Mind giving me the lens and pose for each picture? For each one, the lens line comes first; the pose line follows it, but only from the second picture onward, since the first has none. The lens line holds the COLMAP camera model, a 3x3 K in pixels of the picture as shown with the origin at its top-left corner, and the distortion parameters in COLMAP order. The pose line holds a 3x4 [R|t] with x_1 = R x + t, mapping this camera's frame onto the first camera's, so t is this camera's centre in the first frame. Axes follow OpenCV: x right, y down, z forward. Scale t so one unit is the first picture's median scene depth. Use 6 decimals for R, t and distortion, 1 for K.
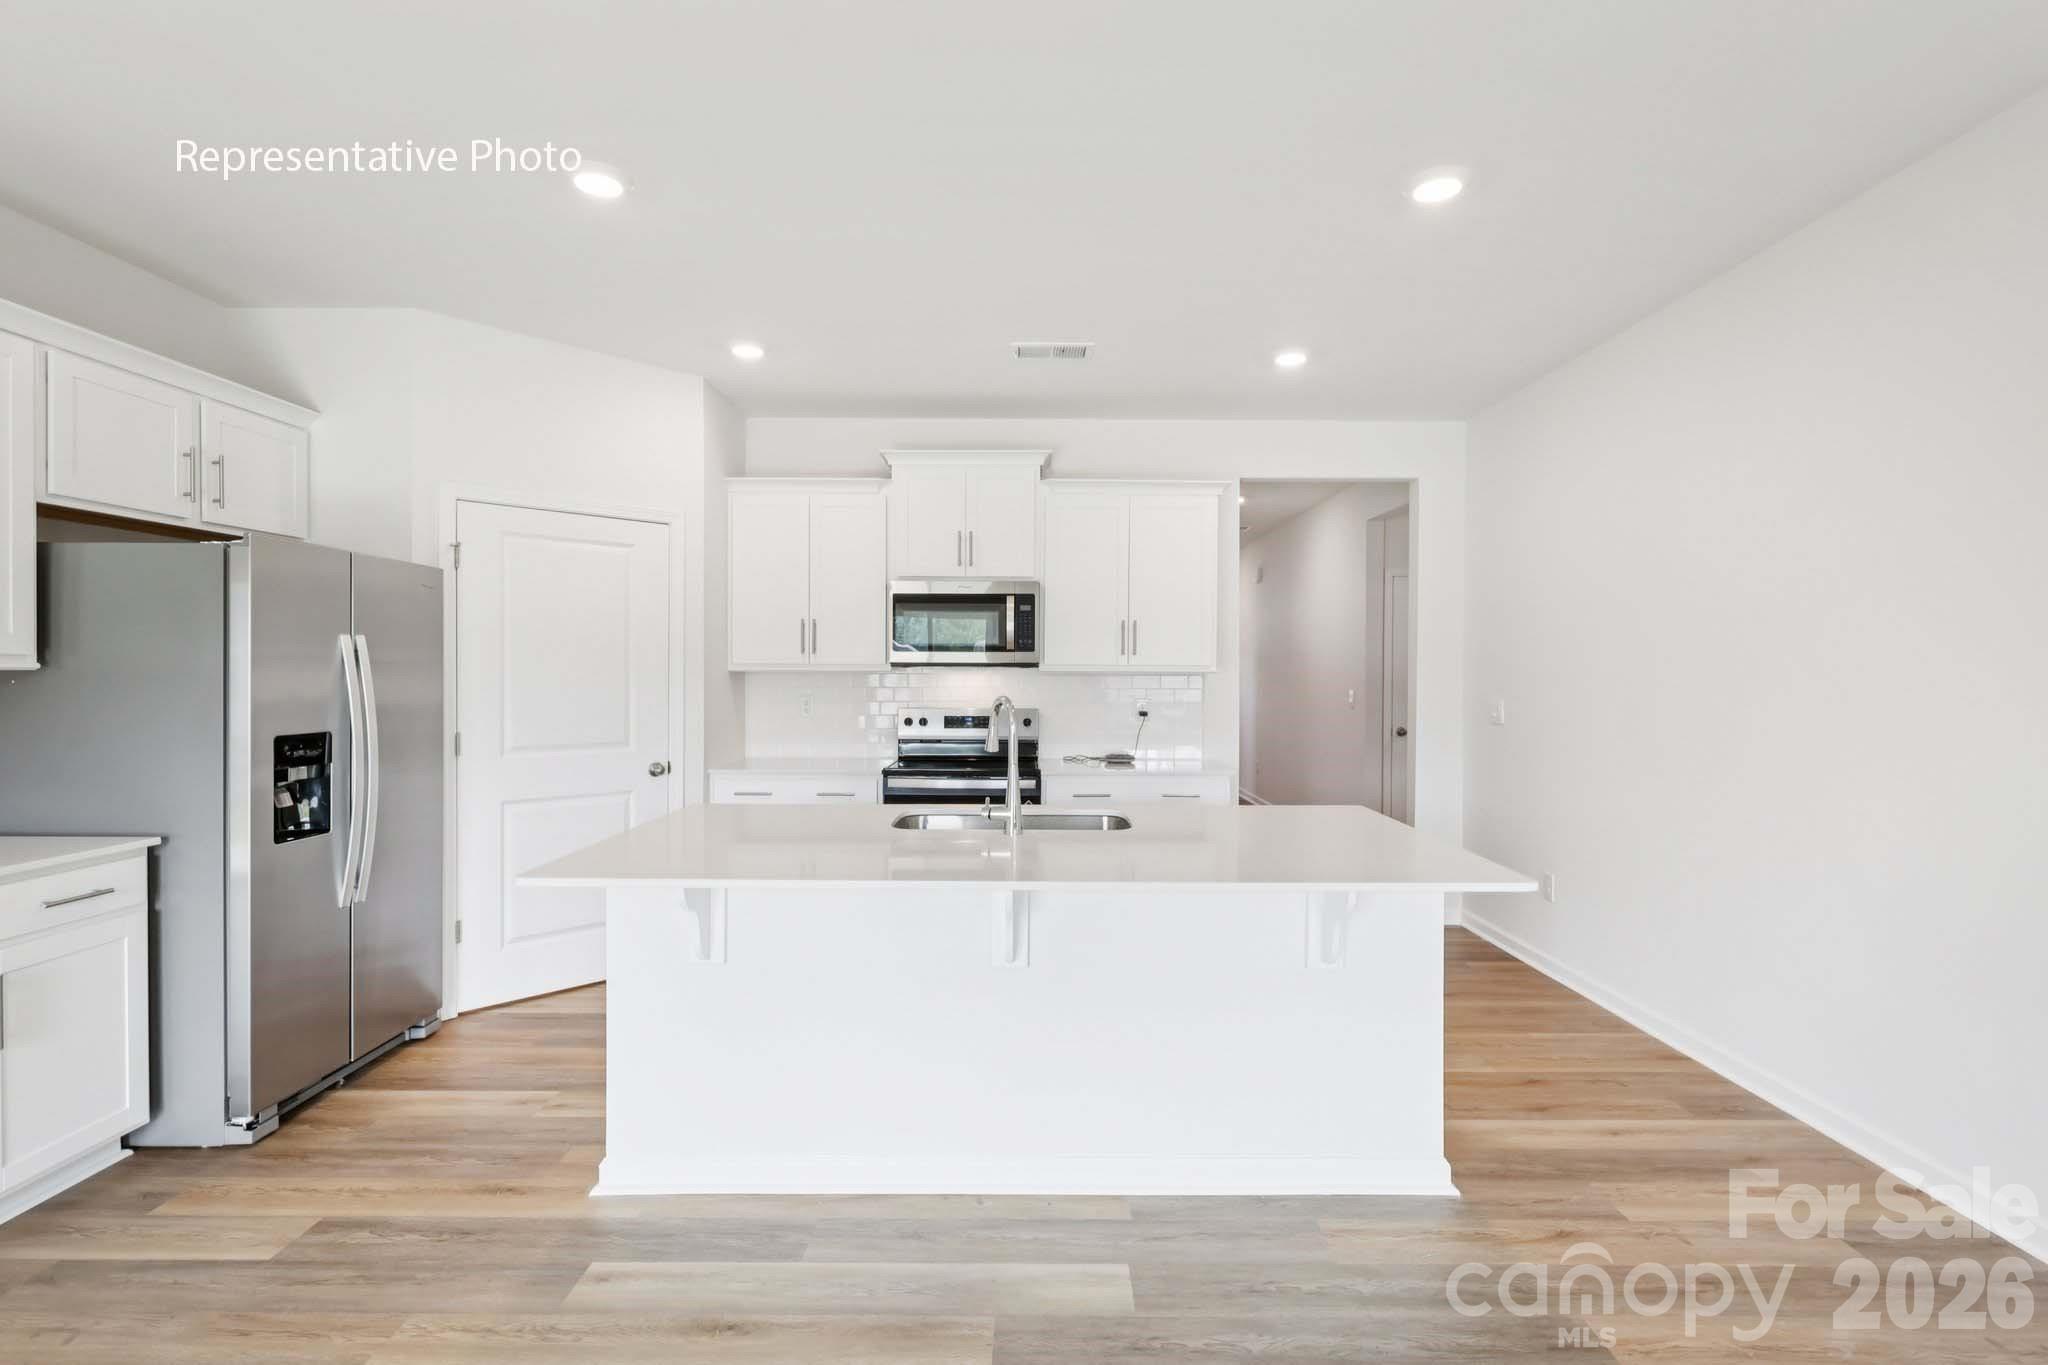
lens RADIAL K [[944.3, 0, 1024.0], [0, 944.3, 682.5], [0, 0, 1]] dist [0.000175, 0.000113]
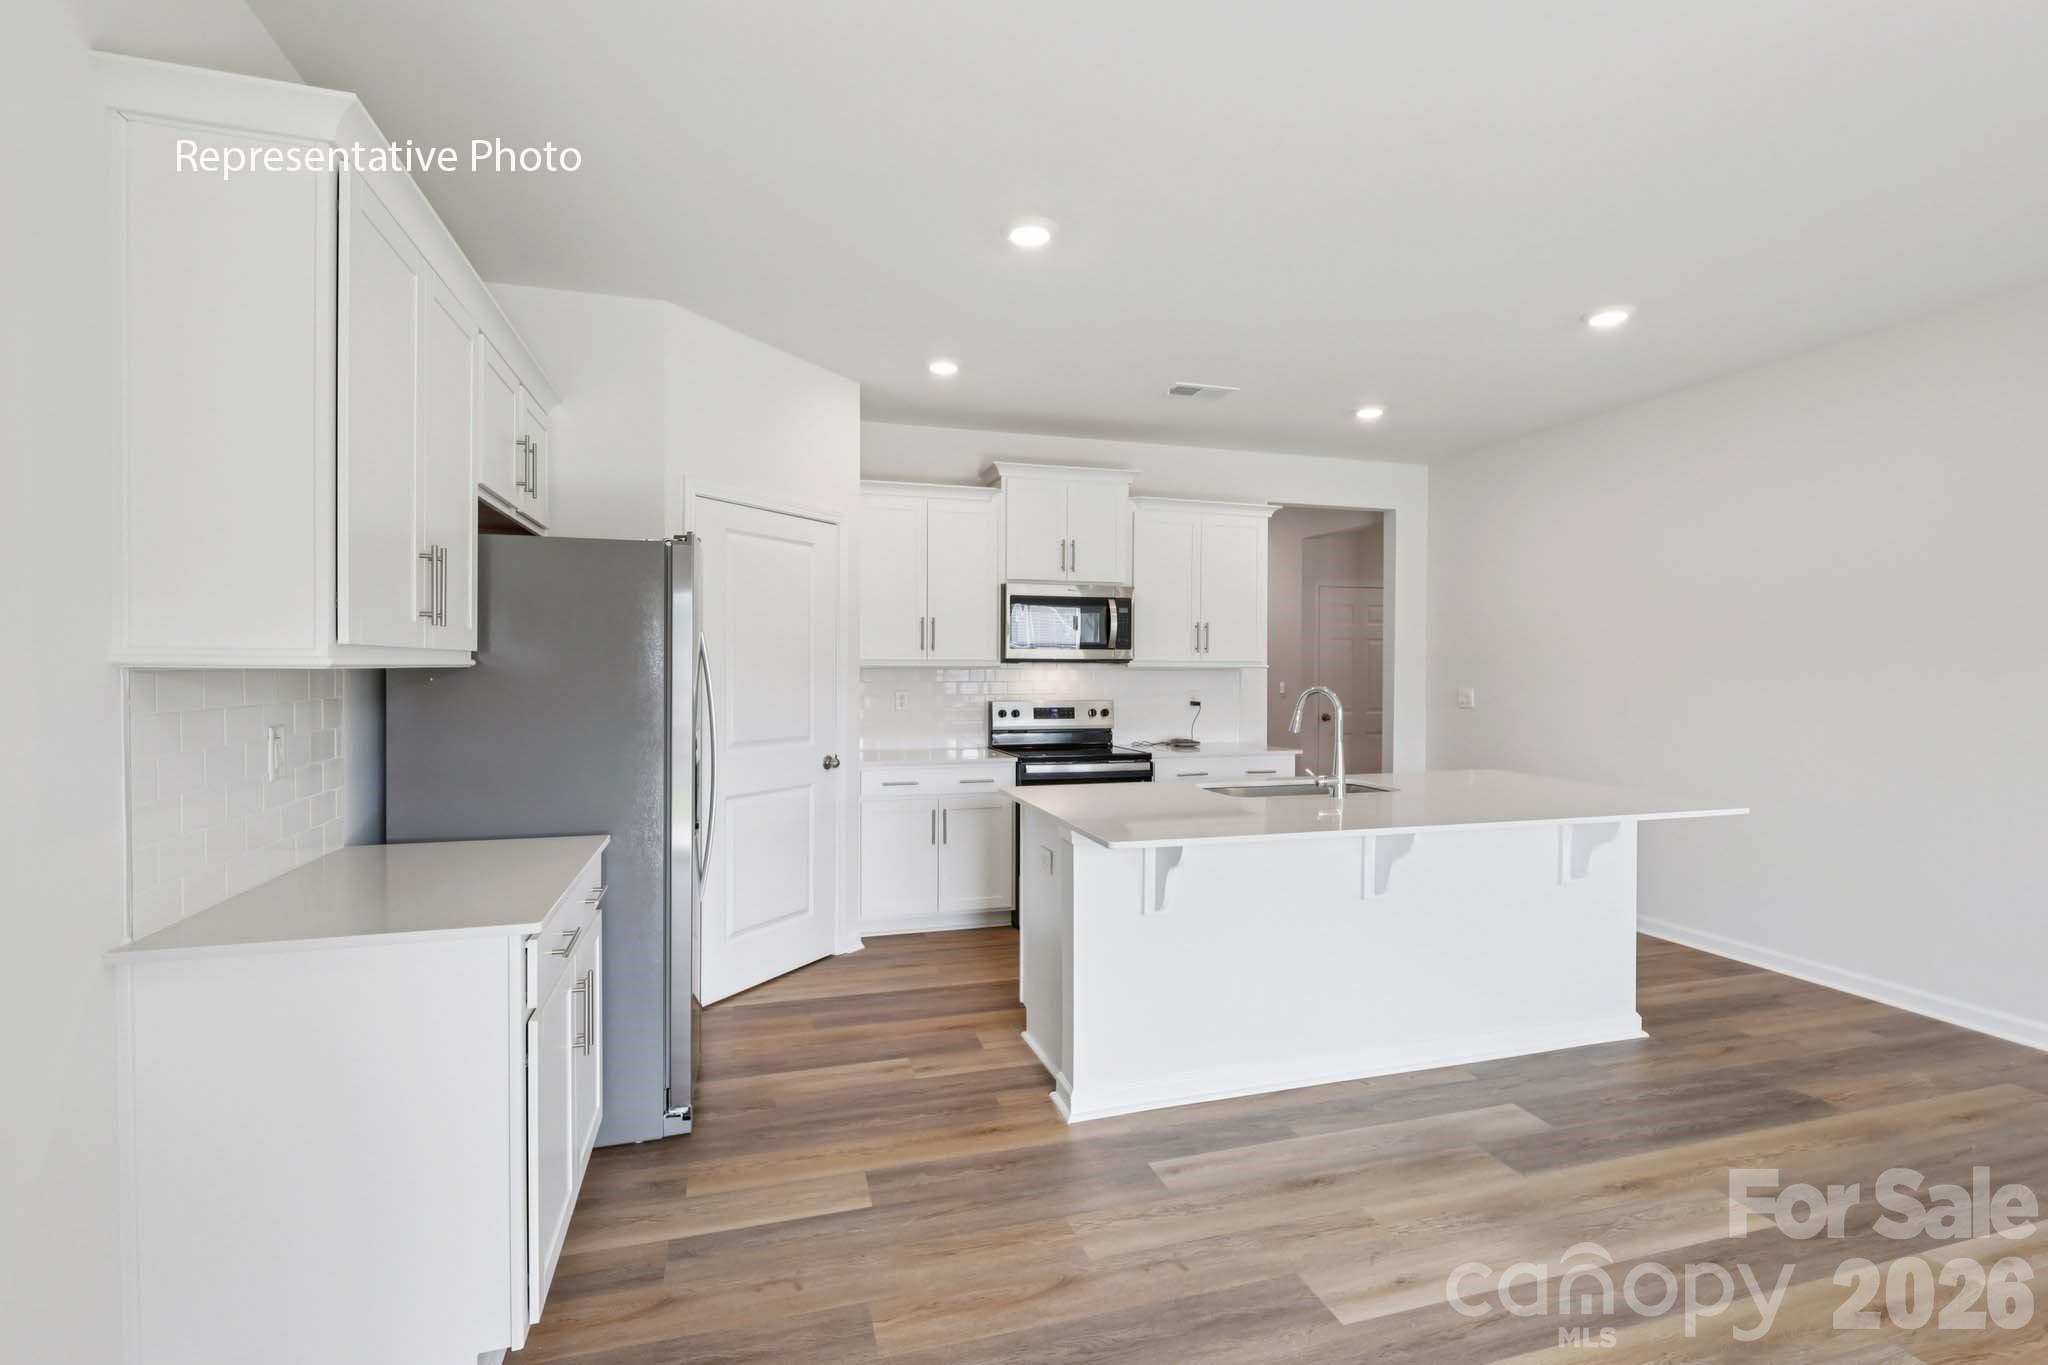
lens RADIAL K [[948.0, 0, 1026.2], [0, 948.0, 681.4], [0, 0, 1]] dist [0.000234, 0.000204]
pose [[0.956729, -0.005051, 0.290935, -0.658491], [0.003510, 0.999977, 0.005817, -0.002262], [-0.290958, -0.004544, 0.956725, -0.069890]]
